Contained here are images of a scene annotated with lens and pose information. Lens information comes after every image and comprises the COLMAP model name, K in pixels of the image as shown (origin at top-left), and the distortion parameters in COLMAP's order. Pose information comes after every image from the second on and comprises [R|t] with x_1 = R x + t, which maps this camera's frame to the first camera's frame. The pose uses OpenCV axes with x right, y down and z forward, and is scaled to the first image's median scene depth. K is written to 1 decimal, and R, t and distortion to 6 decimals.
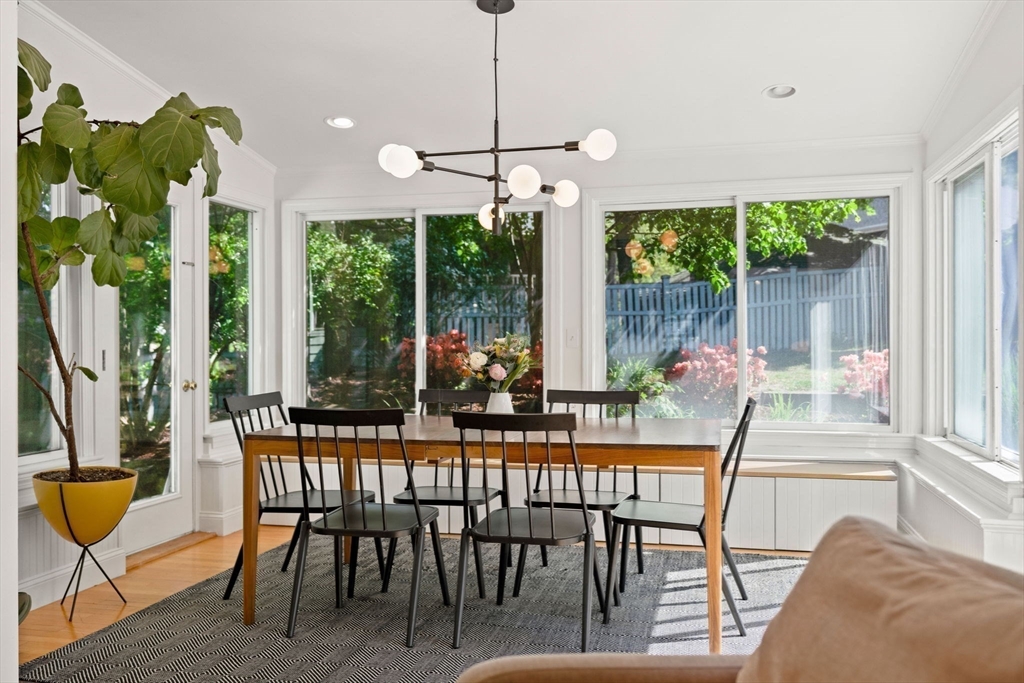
lens RADIAL K [[803.8, 0, 514.5], [0, 803.8, 333.5], [0, 0, 1]] dist [0.008482, -0.001805]
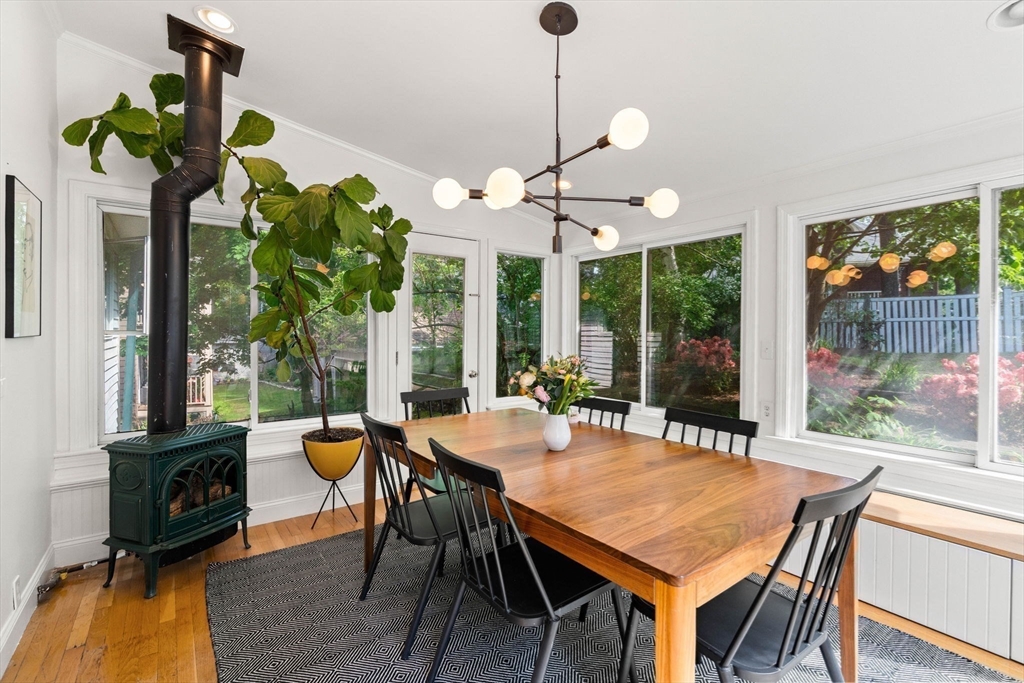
lens RADIAL K [[457.7, 0, 511.4], [0, 457.7, 336.0], [0, 0, 1]] dist [-0.003567, -0.000049]
pose [[0.789740, 0.009844, -0.613362, 0.241650], [-0.004513, 0.999937, 0.010238, -0.022984], [0.613425, -0.005318, 0.789735, 0.448049]]
